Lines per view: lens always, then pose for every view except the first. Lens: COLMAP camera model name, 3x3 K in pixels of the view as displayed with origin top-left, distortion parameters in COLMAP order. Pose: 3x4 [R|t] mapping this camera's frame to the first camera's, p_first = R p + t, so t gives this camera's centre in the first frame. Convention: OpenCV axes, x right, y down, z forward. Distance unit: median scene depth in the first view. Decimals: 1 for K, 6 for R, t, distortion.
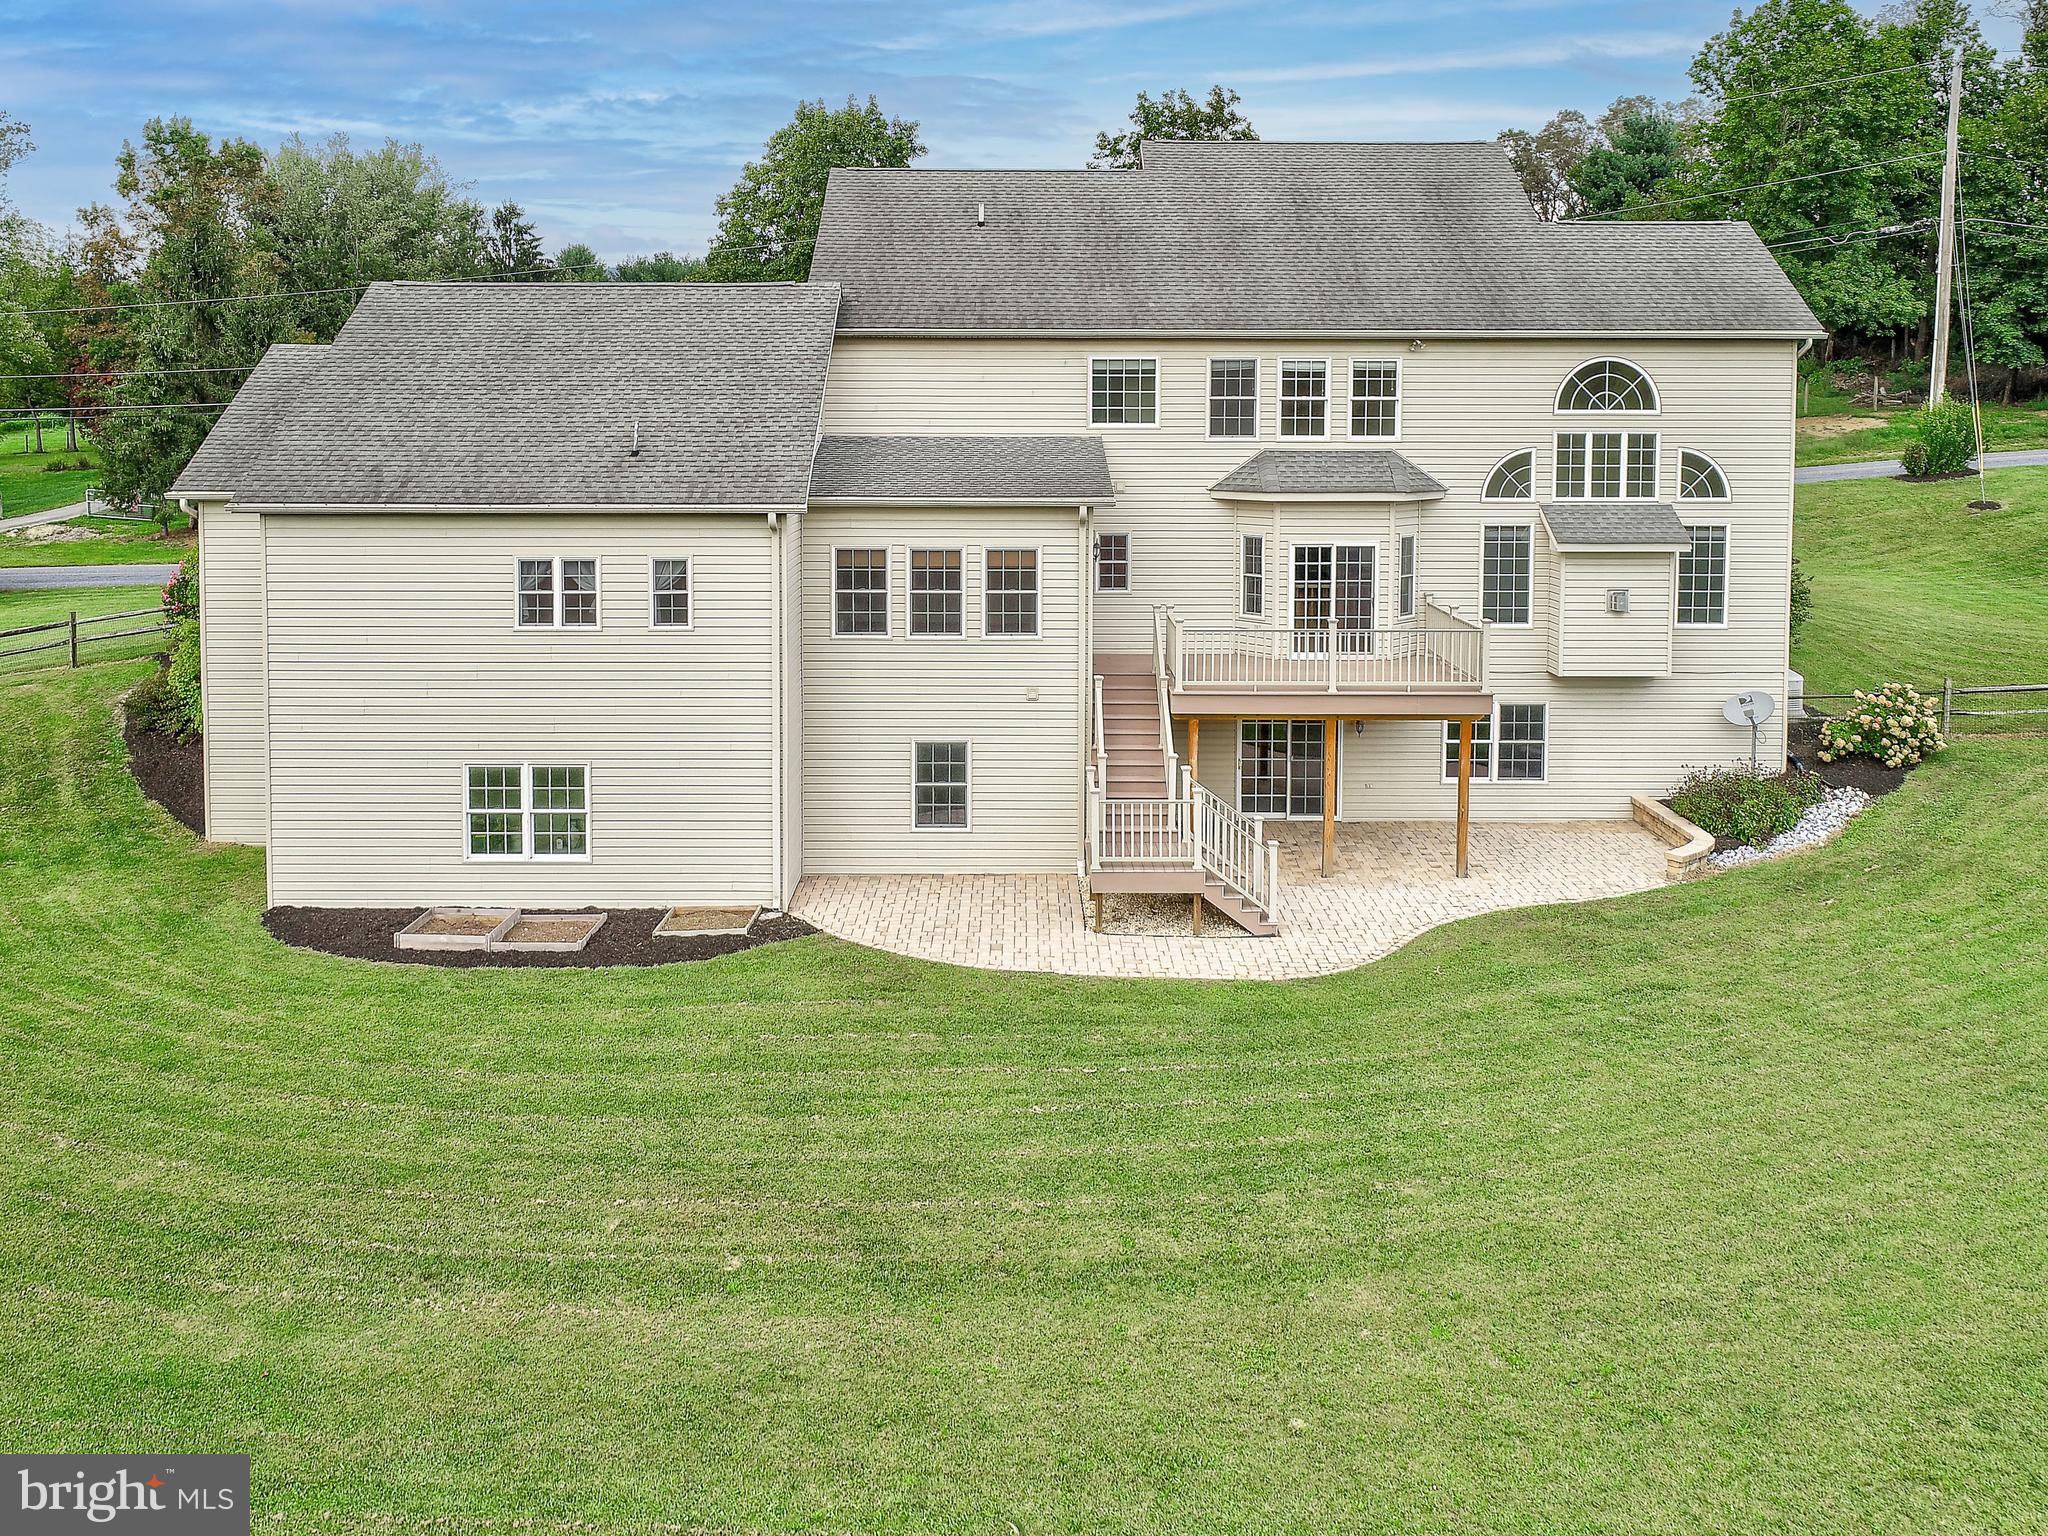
lens RADIAL K [[1627.0, 0, 1020.5], [0, 1627.0, 475.9], [0, 0, 1]] dist [0.001248, -0.000882]
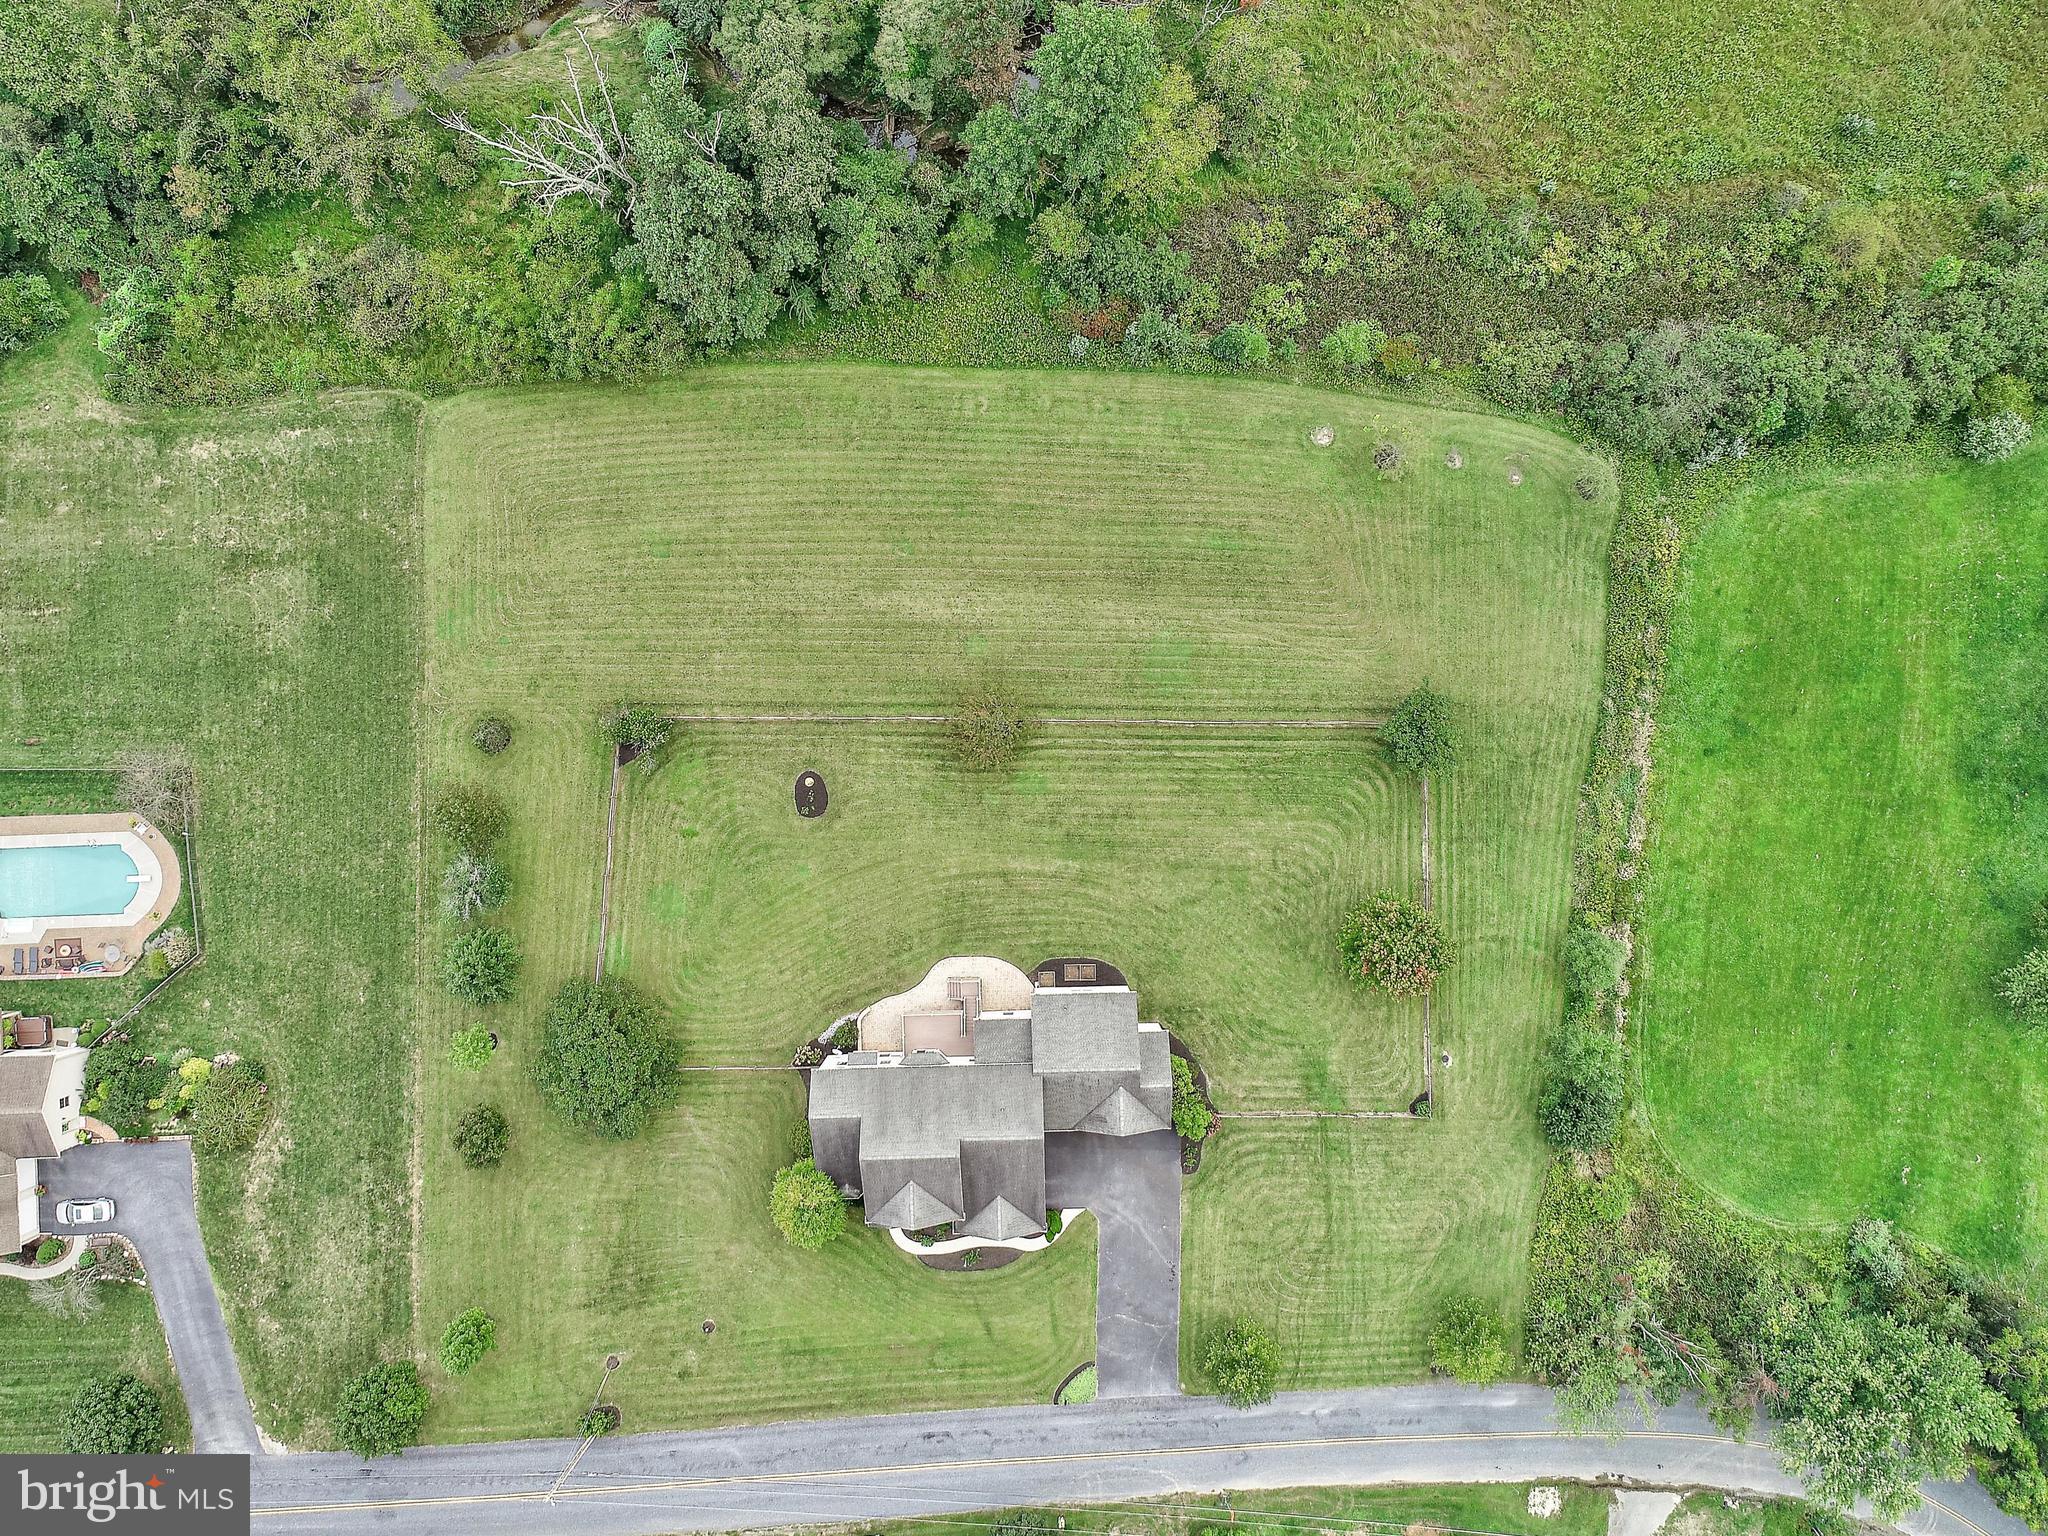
lens RADIAL K [[1559.8, 0, 1031.6], [0, 1559.8, 773.7], [0, 0, 1]] dist [-0.001102, -0.001711]
pose [[-0.999624, 0.027359, 0.001799, -0.137399], [0.000117, -0.061352, 0.998116, -4.219764], [0.027418, 0.997741, 0.061326, -0.054802]]
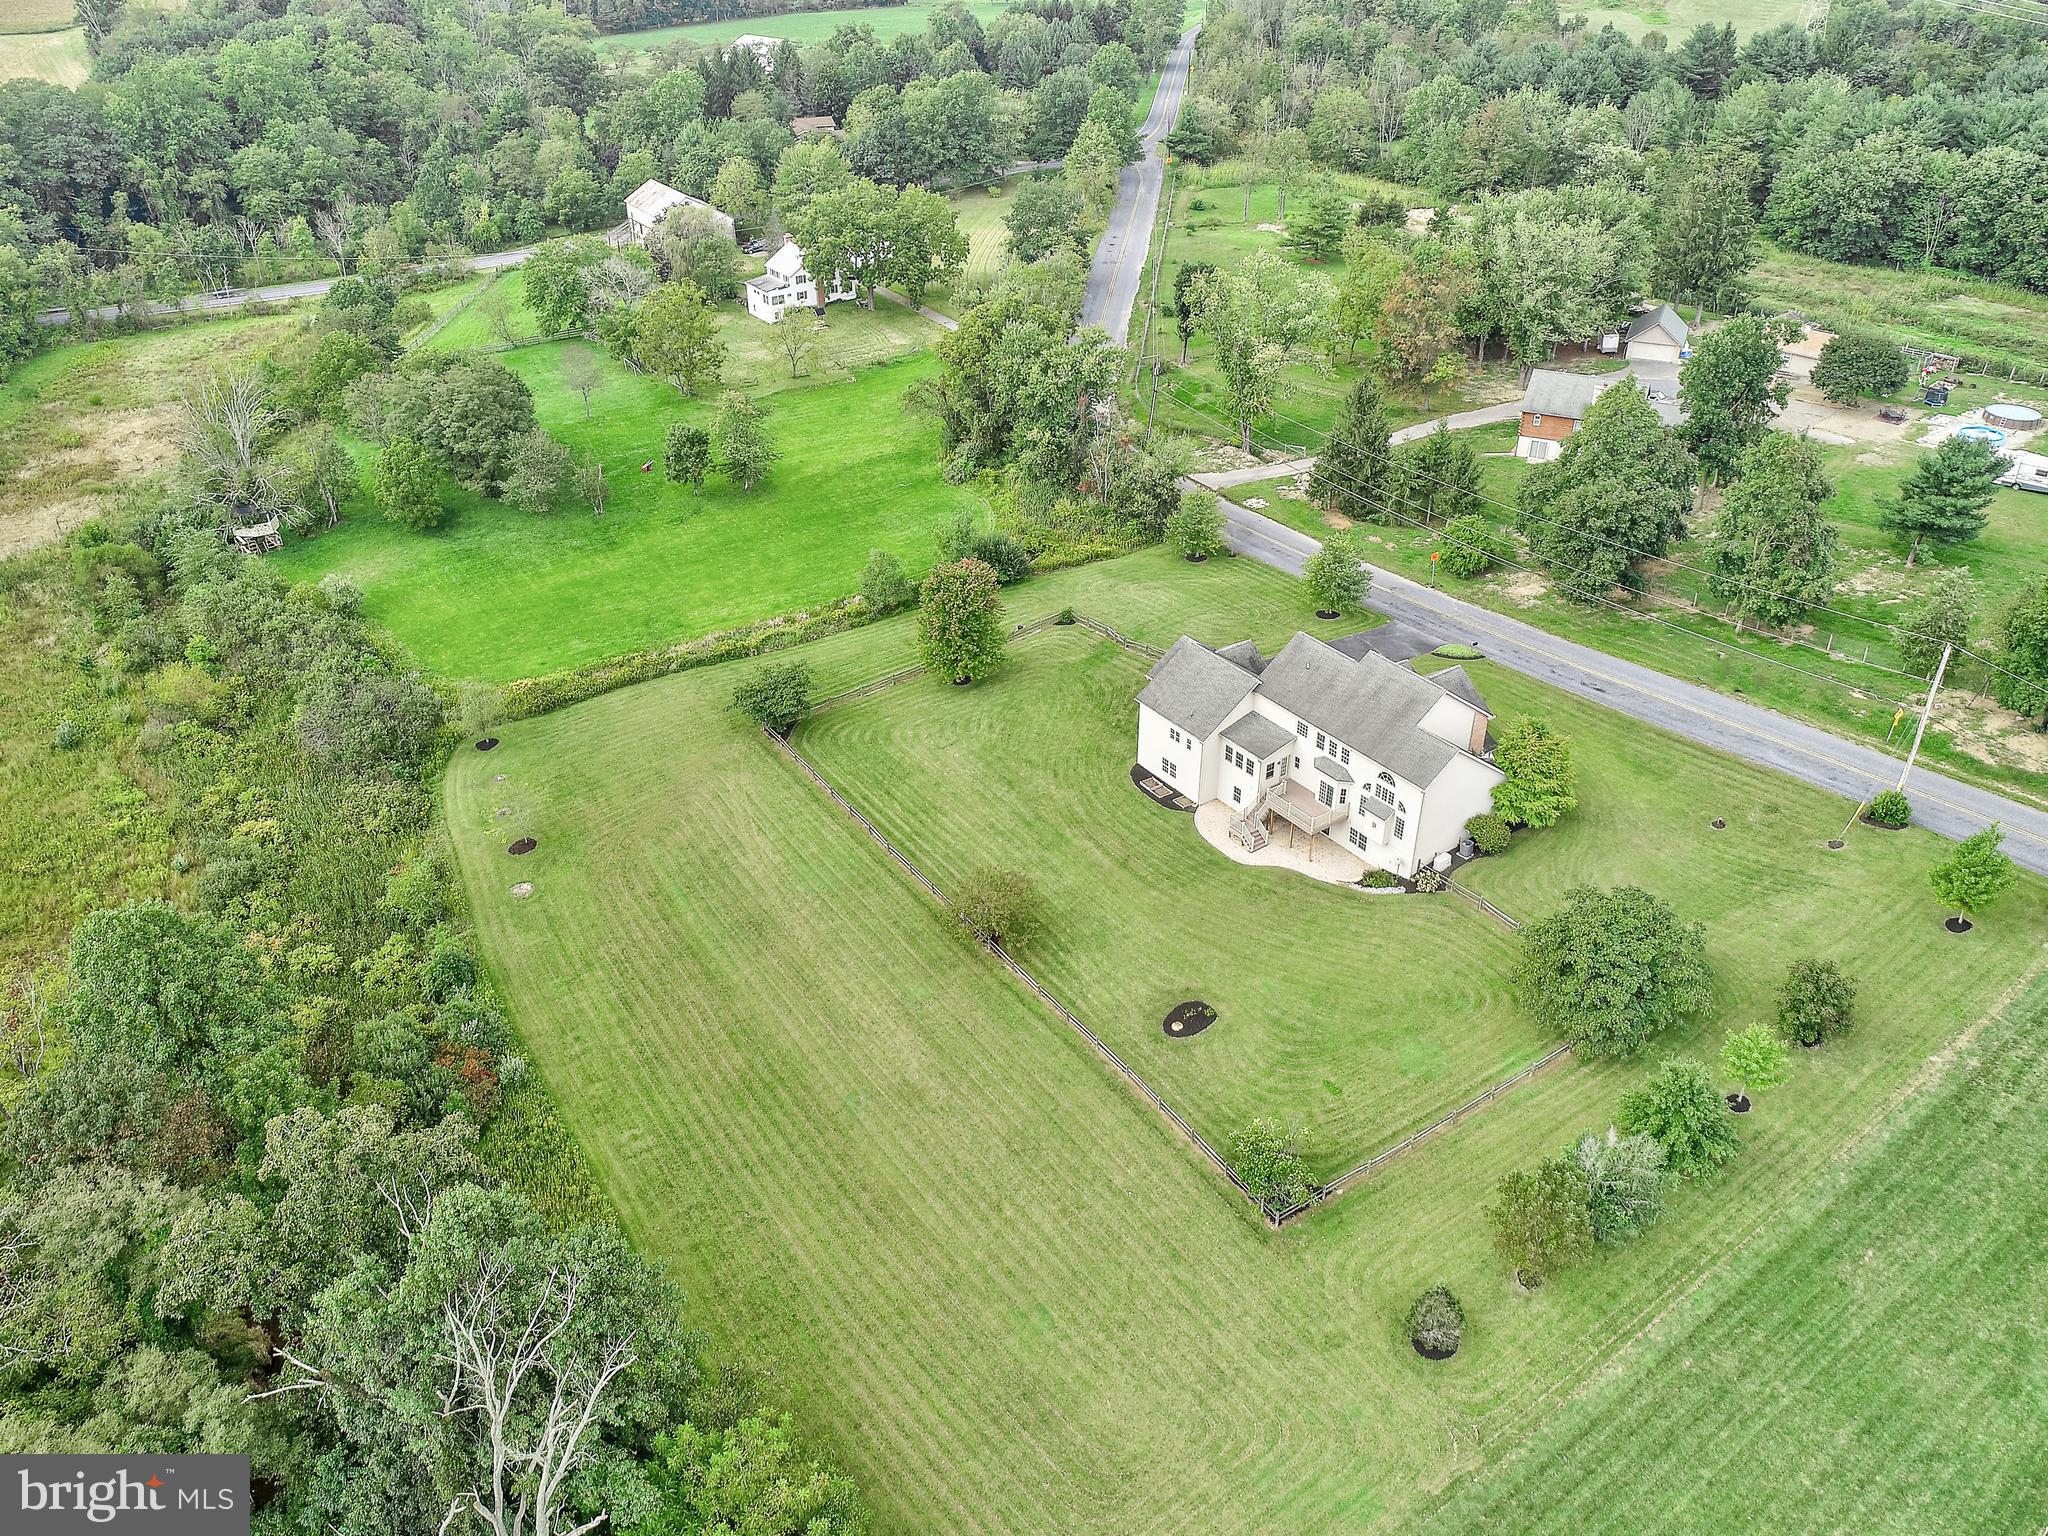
lens RADIAL K [[1559.8, 0, 1031.6], [0, 1559.8, 773.7], [0, 0, 1]] dist [-0.001102, -0.001711]
pose [[0.581446, 0.432496, -0.689106, 2.496320], [-0.033922, 0.859151, 0.510596, -1.997755], [0.812877, -0.273509, 0.514221, -1.687710]]
